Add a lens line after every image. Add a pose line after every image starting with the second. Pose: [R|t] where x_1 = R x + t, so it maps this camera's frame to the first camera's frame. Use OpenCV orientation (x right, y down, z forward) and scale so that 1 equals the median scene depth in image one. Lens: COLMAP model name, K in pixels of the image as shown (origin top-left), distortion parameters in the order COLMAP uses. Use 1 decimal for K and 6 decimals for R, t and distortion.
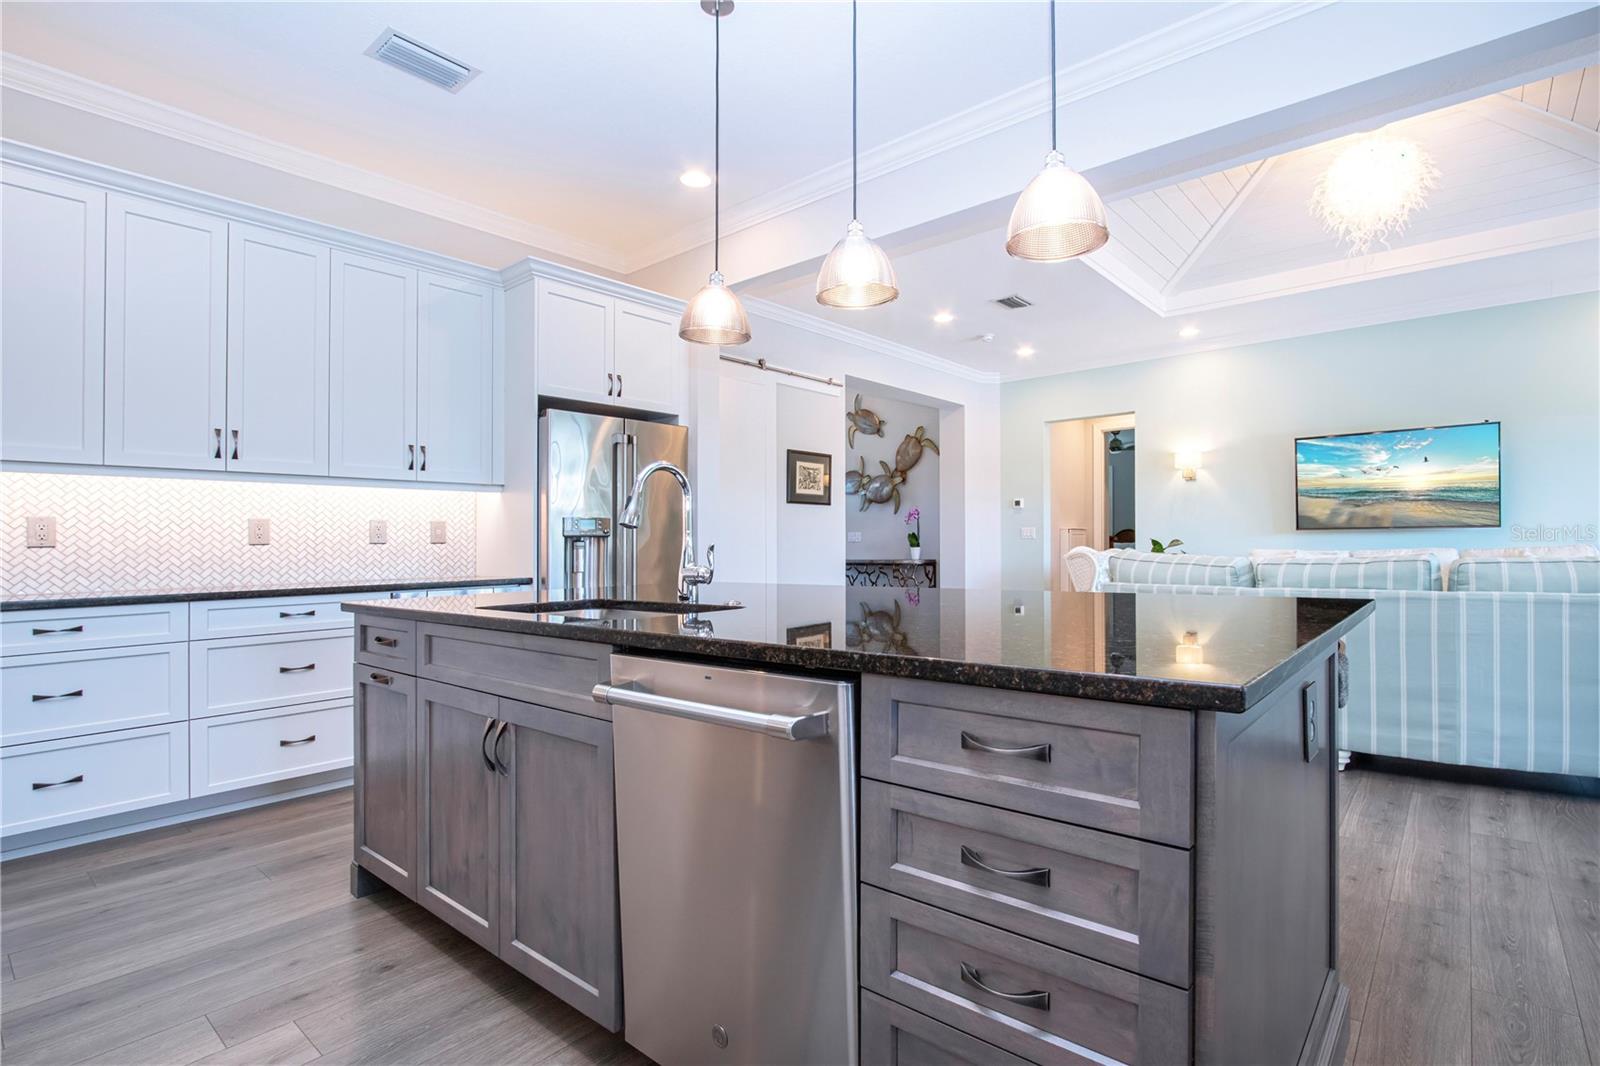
lens RADIAL K [[776.8, 0, 802.7], [0, 776.8, 549.1], [0, 0, 1]] dist [-0.016115, -0.000089]
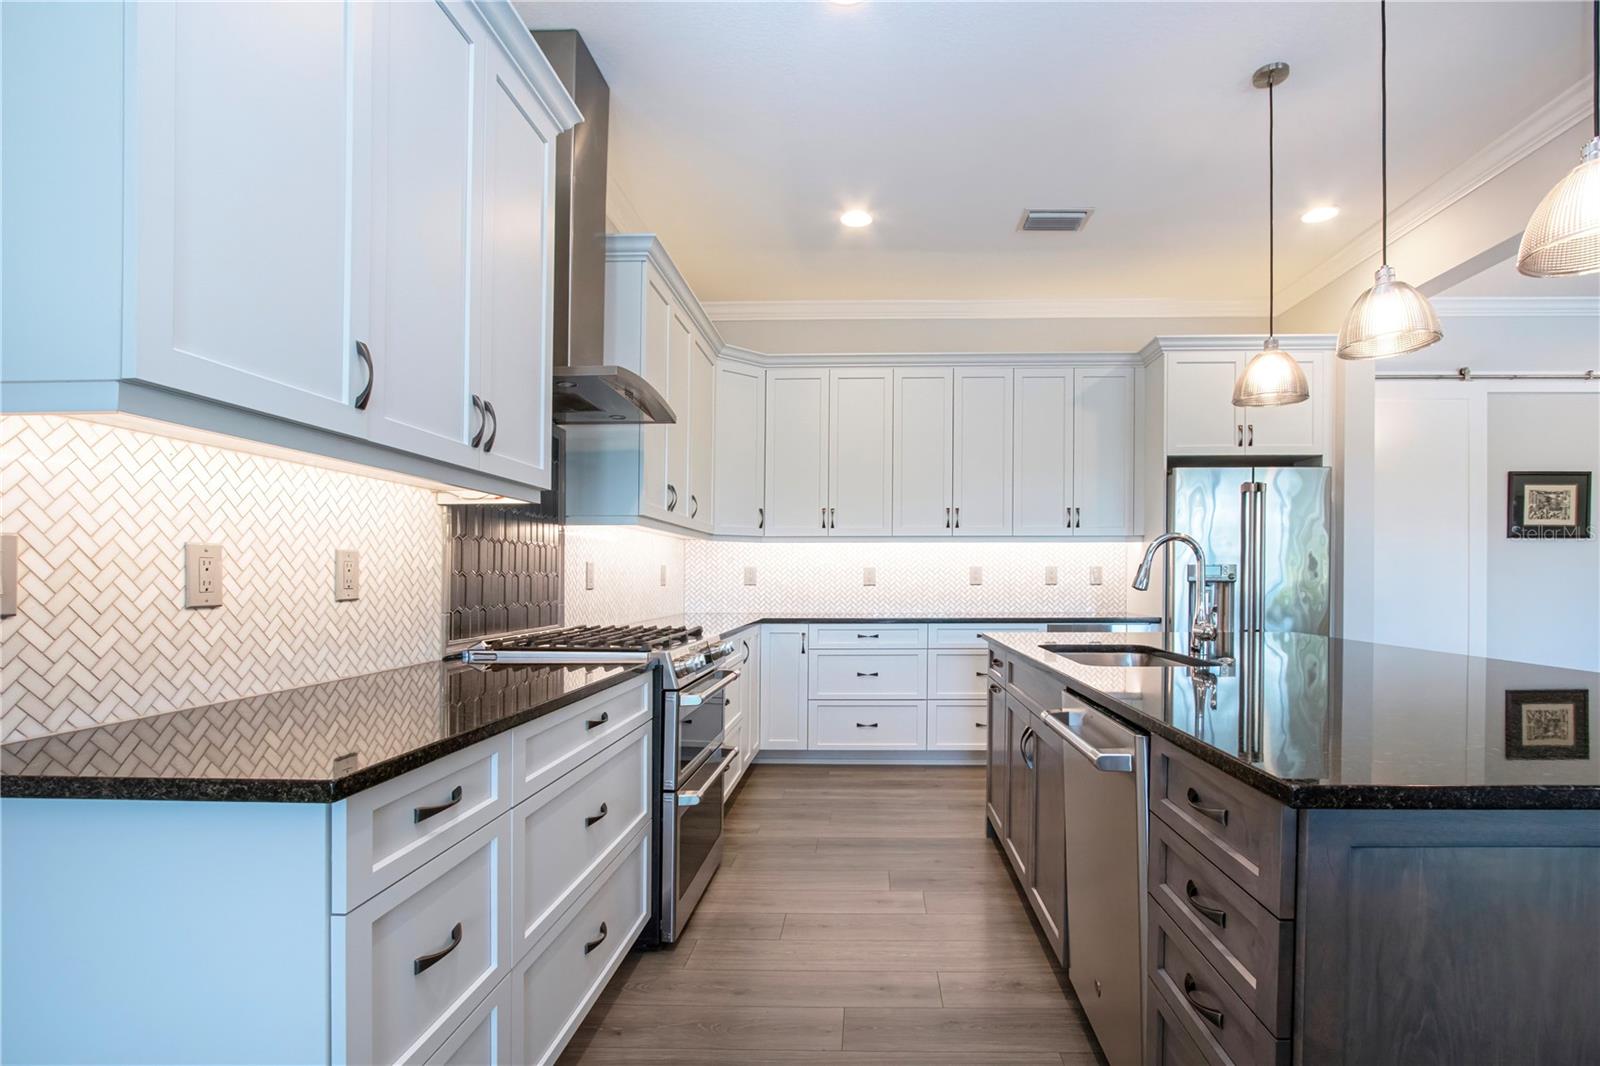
lens RADIAL K [[728.0, 0, 801.5], [0, 728.0, 578.1], [0, 0, 1]] dist [-0.016187, -0.000126]
pose [[0.576722, 0.006931, -0.816911, 0.216155], [-0.000876, 0.999969, 0.007866, -0.029113], [0.816940, -0.003821, 0.576710, -0.045915]]
